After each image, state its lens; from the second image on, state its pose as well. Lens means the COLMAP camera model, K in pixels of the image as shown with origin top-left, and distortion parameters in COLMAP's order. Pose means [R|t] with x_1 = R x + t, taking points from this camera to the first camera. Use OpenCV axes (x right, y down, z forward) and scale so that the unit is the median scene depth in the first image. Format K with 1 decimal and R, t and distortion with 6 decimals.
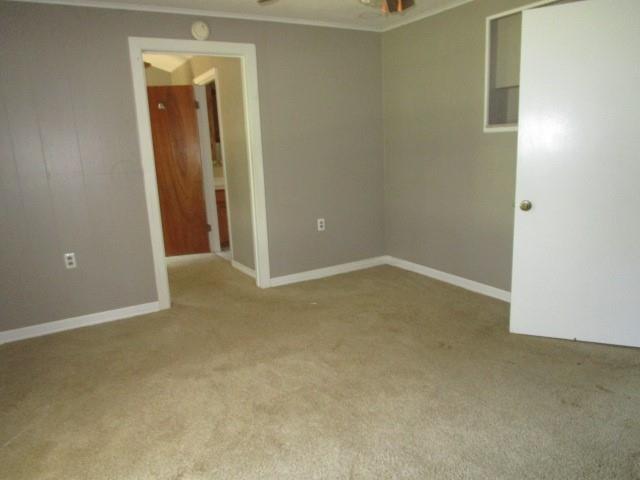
lens RADIAL K [[457.5, 0, 316.5], [0, 457.5, 237.9], [0, 0, 1]] dist [-0.038101, 0.031431]
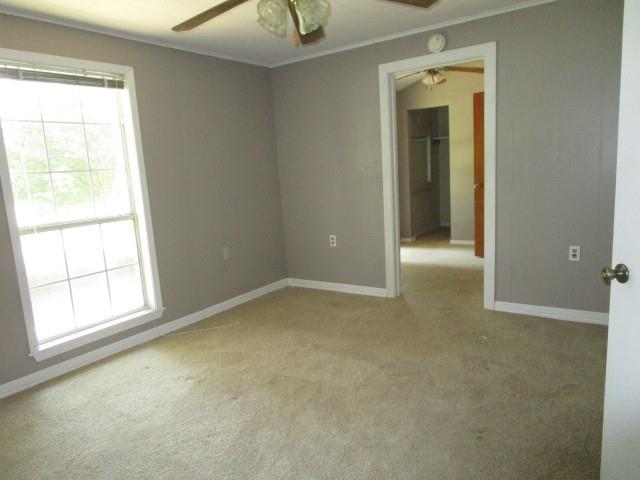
lens RADIAL K [[457.5, 0, 318.4], [0, 457.5, 242.0], [0, 0, 1]] dist [-0.038101, 0.031431]
pose [[0.434303, 0.168314, -0.884902, 0.630878], [-0.138790, 0.983160, 0.118886, -0.100119], [0.890010, 0.071183, 0.450350, 0.335027]]
